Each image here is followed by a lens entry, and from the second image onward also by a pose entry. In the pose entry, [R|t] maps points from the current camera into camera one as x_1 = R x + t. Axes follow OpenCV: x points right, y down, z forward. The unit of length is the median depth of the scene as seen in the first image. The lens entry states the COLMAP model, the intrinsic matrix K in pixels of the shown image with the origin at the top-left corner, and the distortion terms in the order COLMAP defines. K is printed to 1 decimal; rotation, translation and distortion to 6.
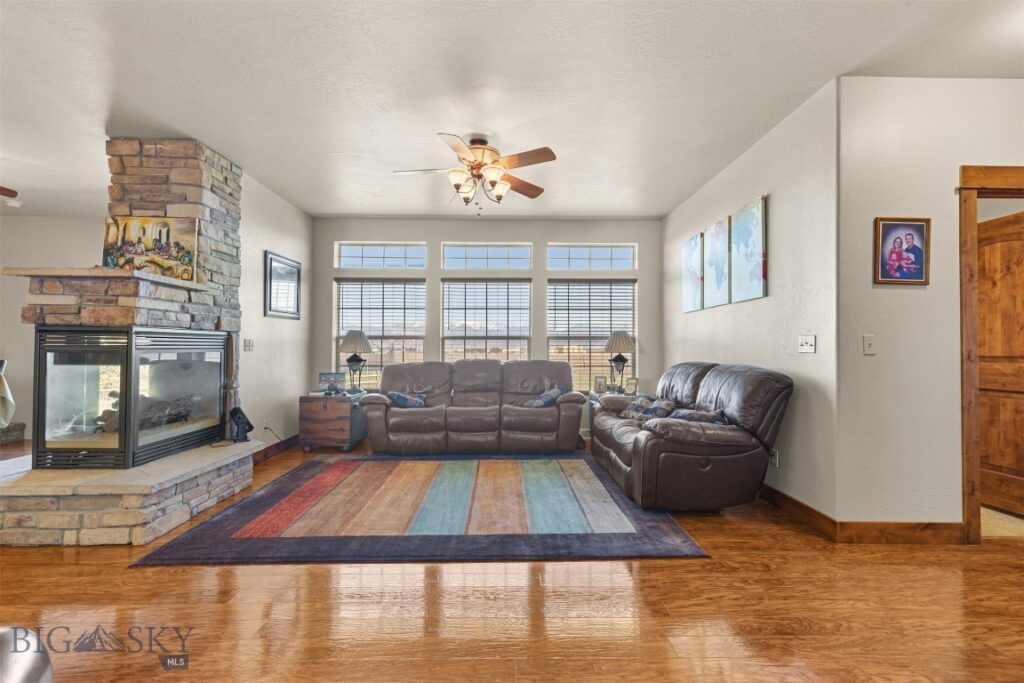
lens RADIAL K [[464.0, 0, 512.0], [0, 464.0, 341.1], [0, 0, 1]] dist [0.011681, -0.001590]
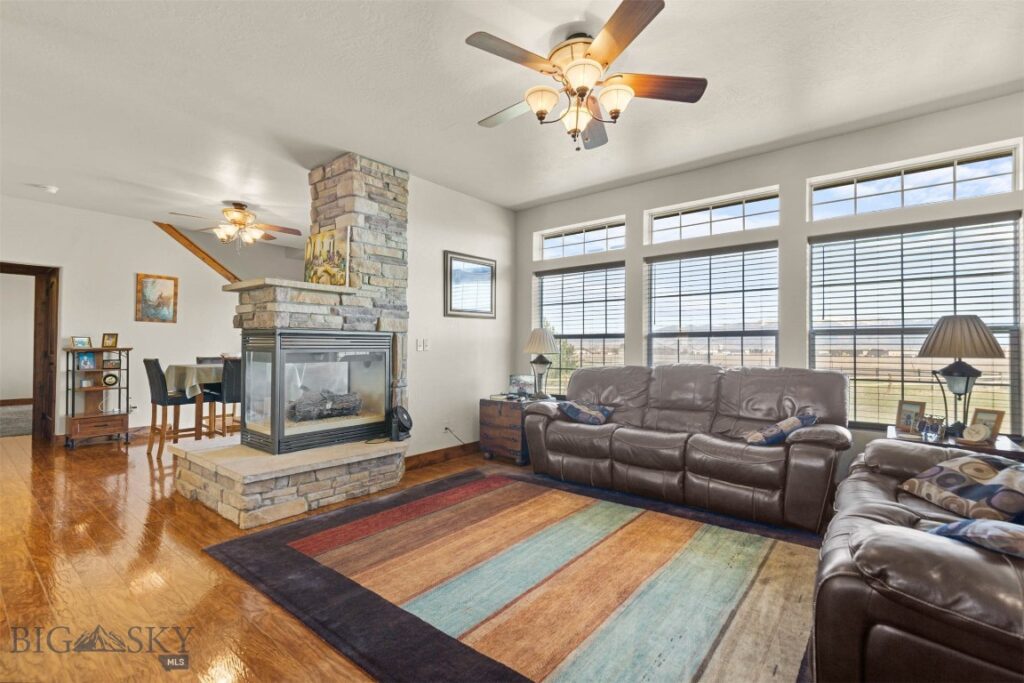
lens RADIAL K [[464.0, 0, 510.6], [0, 464.0, 341.0], [0, 0, 1]] dist [0.011681, -0.001590]
pose [[0.760691, -0.010102, -0.649035, 0.251846], [0.008640, 0.999948, -0.005438, 0.006878], [0.649056, -0.001471, 0.760739, 0.377691]]
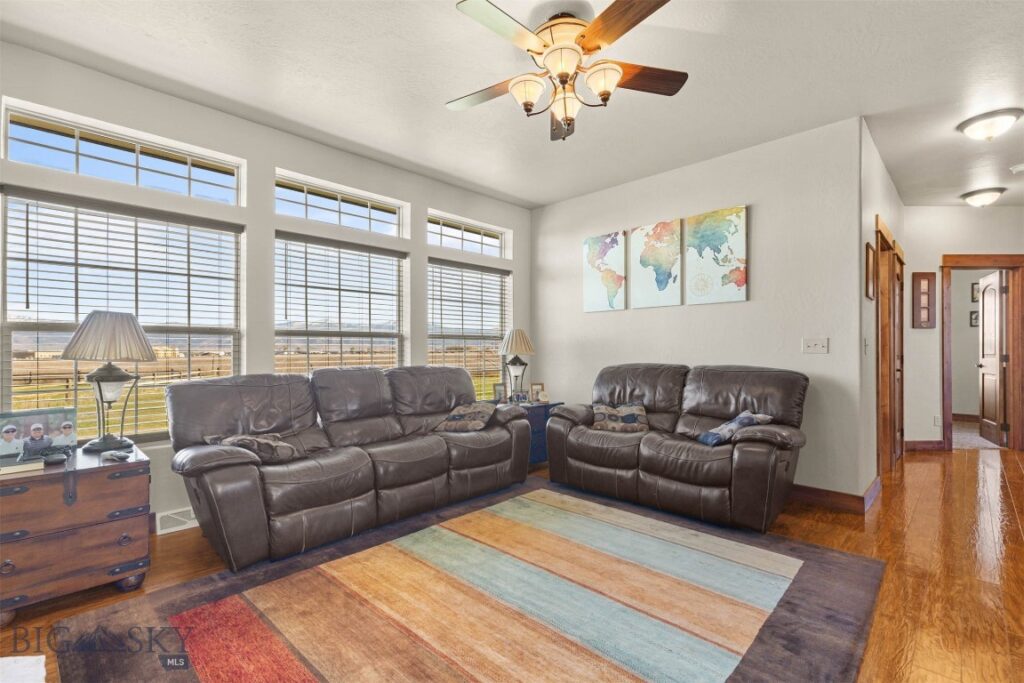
lens RADIAL K [[464.0, 0, 511.6], [0, 464.0, 347.5], [0, 0, 1]] dist [0.011681, -0.001590]
pose [[0.709028, -0.000996, 0.705179, -0.501330], [-0.008905, 0.999907, 0.010366, 0.004393], [-0.705124, -0.013629, 0.708953, 0.527281]]
